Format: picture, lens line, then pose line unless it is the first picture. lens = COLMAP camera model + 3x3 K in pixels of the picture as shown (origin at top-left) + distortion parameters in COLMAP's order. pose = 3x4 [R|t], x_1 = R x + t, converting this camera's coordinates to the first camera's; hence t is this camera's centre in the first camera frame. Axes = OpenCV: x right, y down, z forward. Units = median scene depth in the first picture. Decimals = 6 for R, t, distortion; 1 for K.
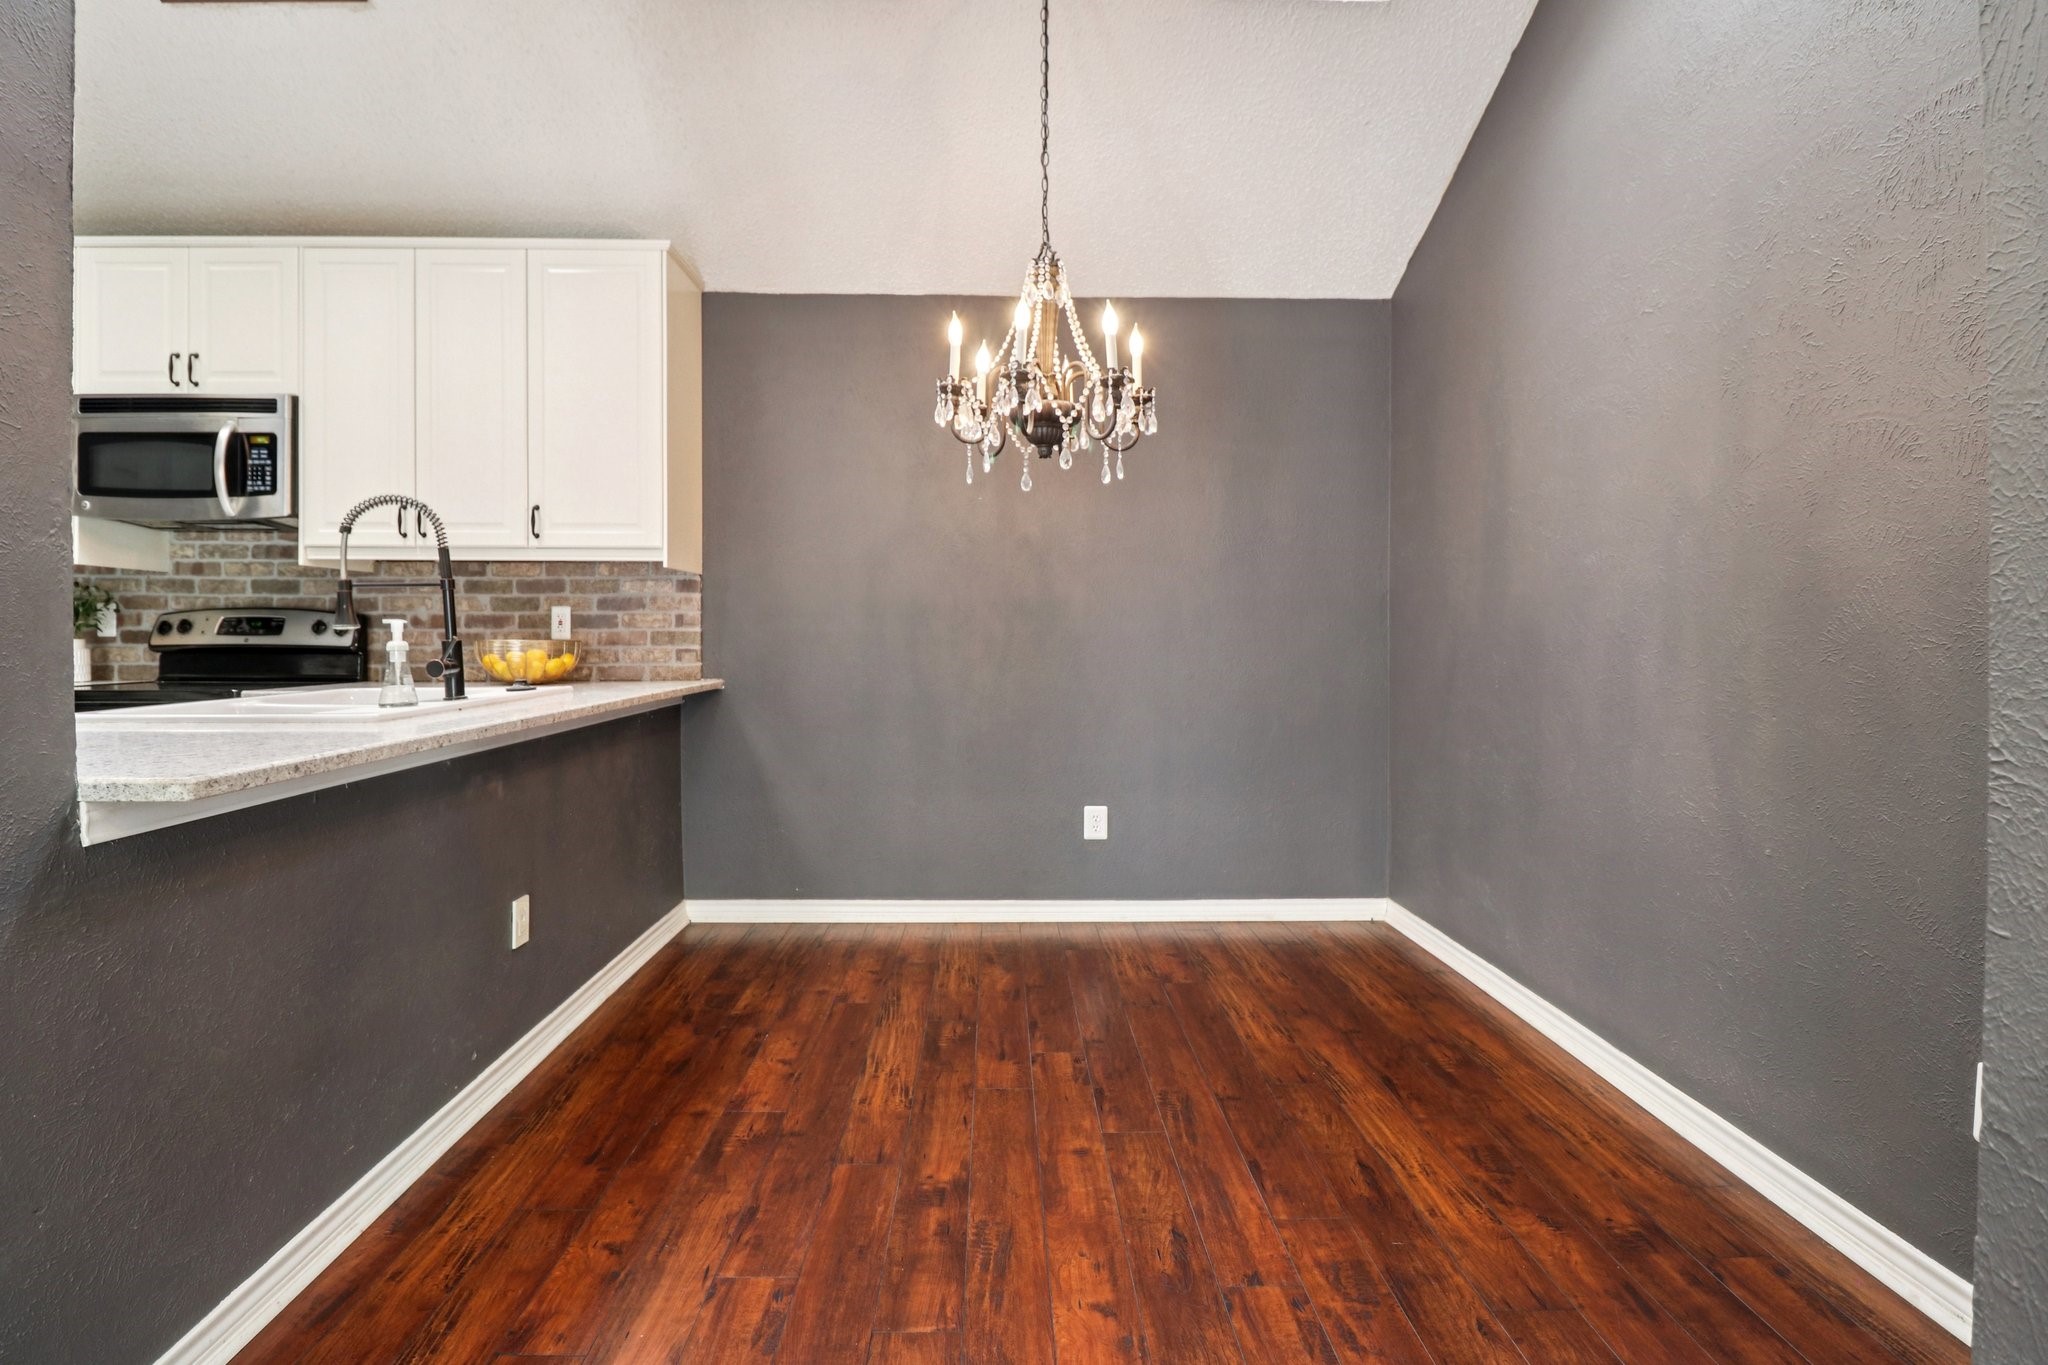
lens RADIAL K [[934.0, 0, 1026.7], [0, 934.0, 639.0], [0, 0, 1]] dist [0.000059, -0.011183]
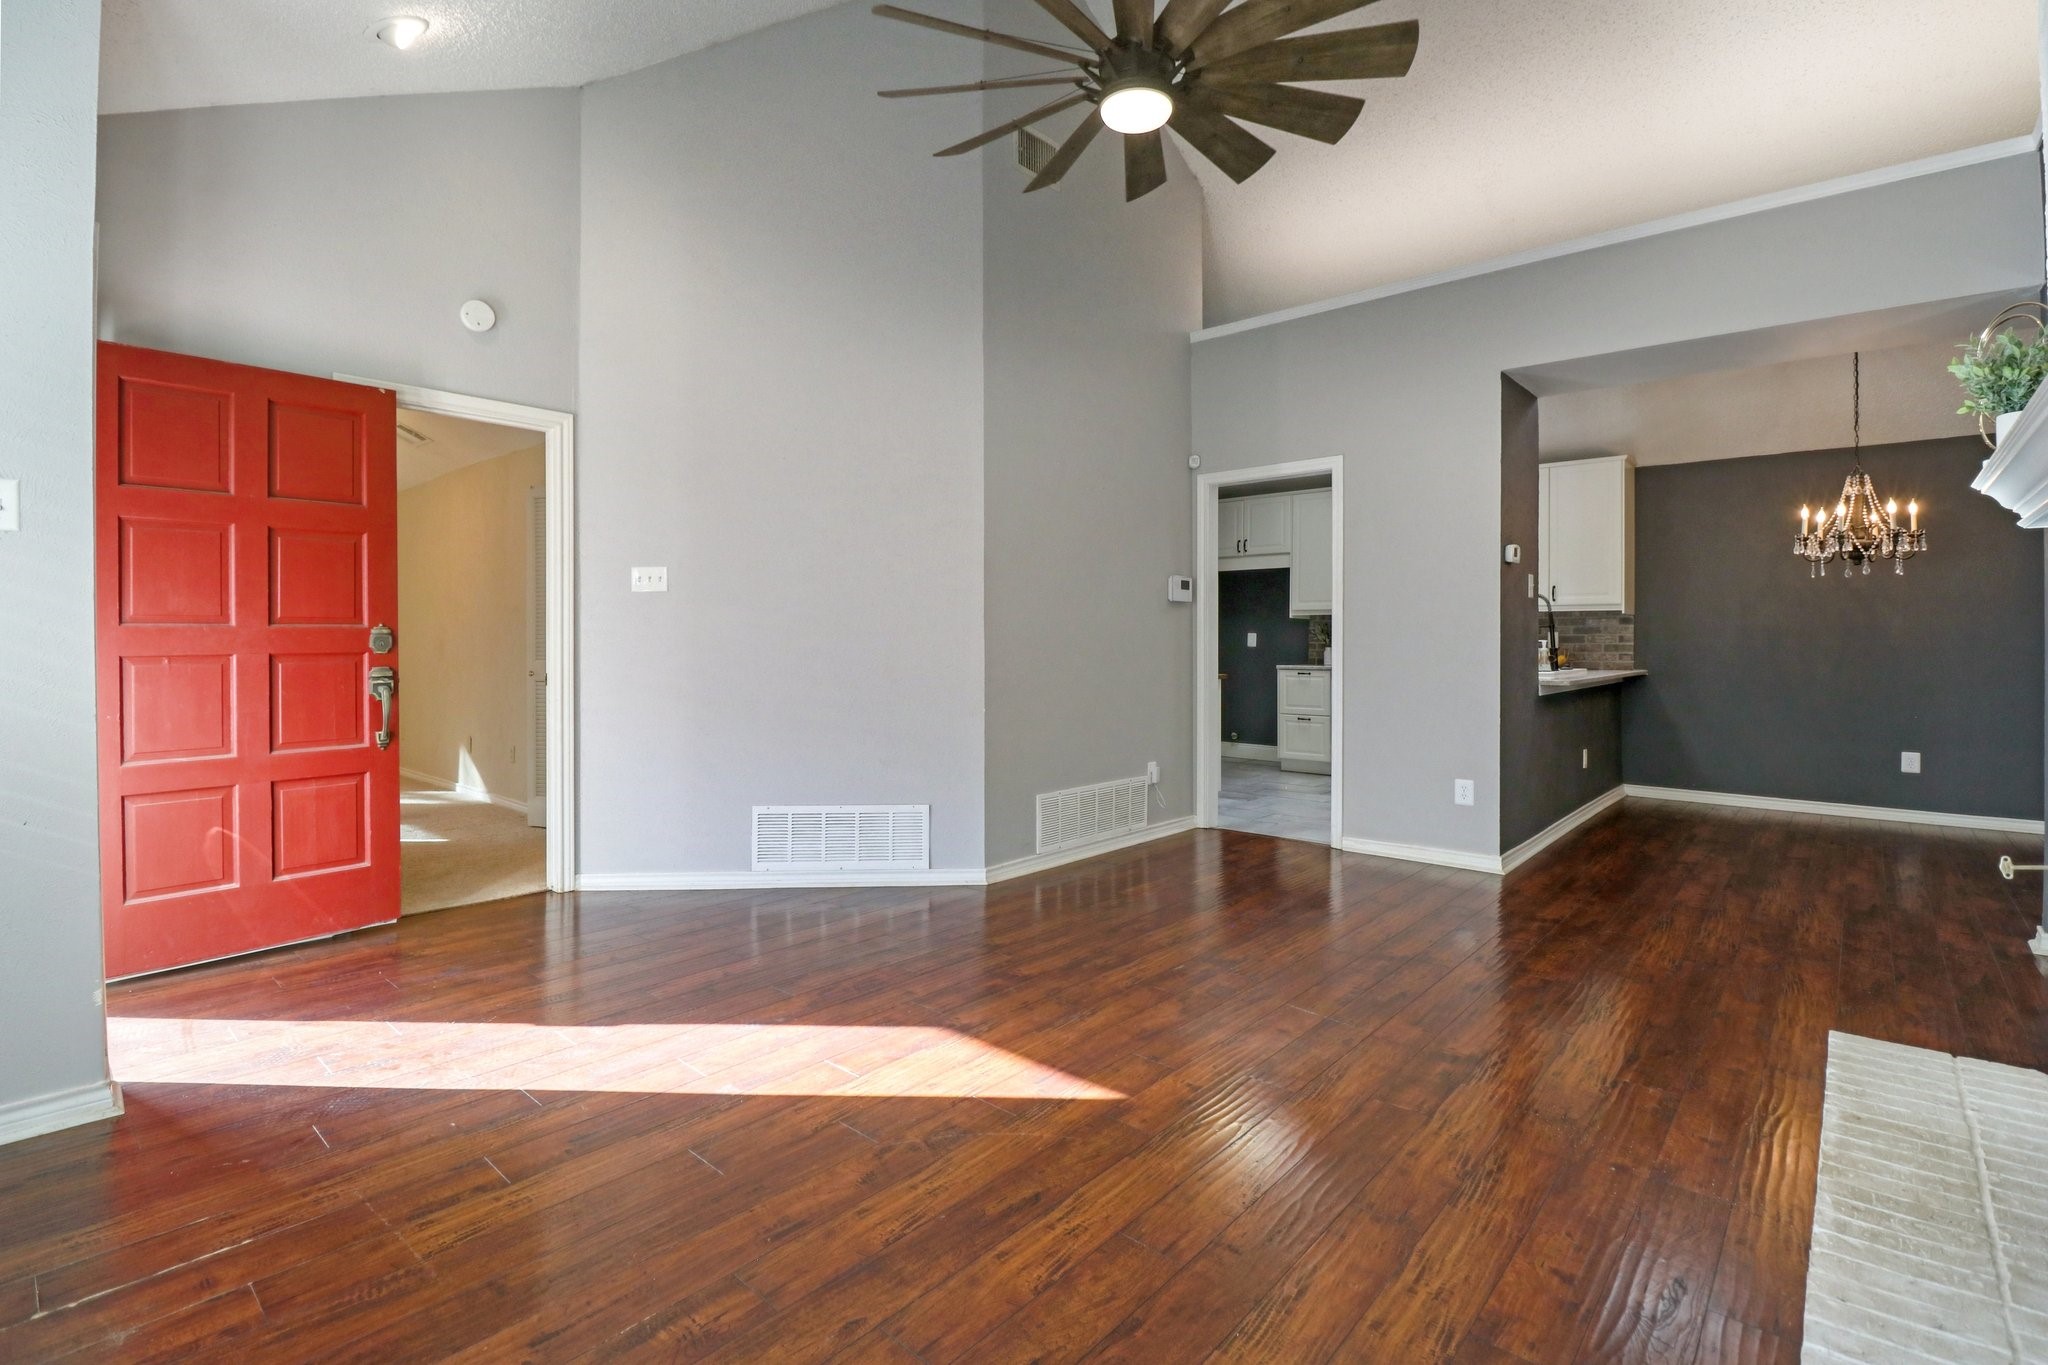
lens RADIAL K [[975.6, 0, 1032.7], [0, 975.6, 641.2], [0, 0, 1]] dist [-0.001688, -0.000620]
pose [[0.740337, 0.001357, -0.672234, 0.083429], [-0.010687, 0.999895, -0.009752, 0.017706], [0.672150, 0.014404, 0.740274, -1.332416]]
